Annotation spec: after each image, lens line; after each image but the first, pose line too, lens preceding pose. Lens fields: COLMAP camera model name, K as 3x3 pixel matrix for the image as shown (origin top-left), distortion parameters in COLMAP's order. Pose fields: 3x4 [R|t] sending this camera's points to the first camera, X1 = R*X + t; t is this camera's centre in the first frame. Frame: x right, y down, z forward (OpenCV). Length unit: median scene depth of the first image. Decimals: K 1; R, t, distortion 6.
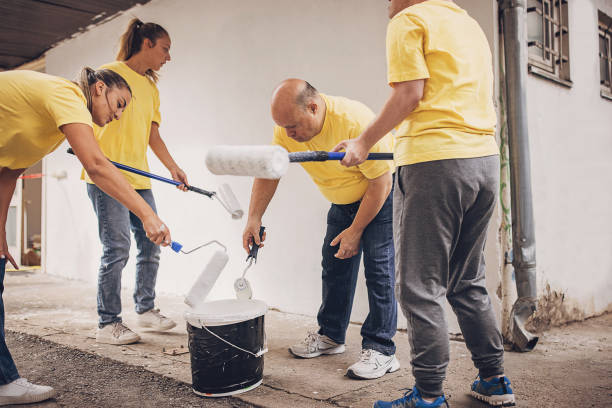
lens RADIAL K [[619.8, 0, 306.0], [0, 619.8, 204.0], [0, 0, 1]] dist [0.004721, -0.005807]
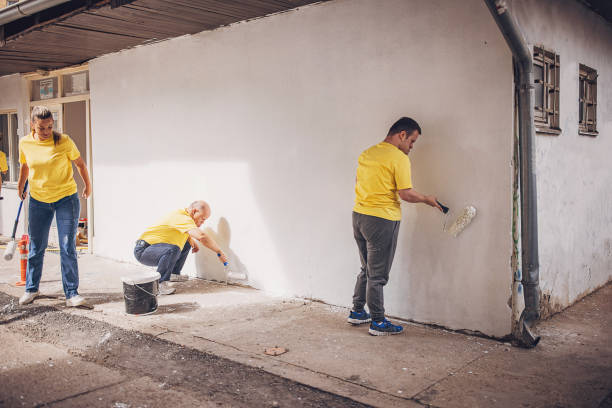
lens RADIAL K [[588.5, 0, 300.1], [0, 588.5, 195.1], [0, 0, 1]] dist [-0.003596, -0.011531]
pose [[0.997955, -0.002355, 0.063879, -0.219989], [-0.003119, 0.996337, 0.085453, -0.193621], [-0.063846, -0.085477, 0.994292, -0.218689]]
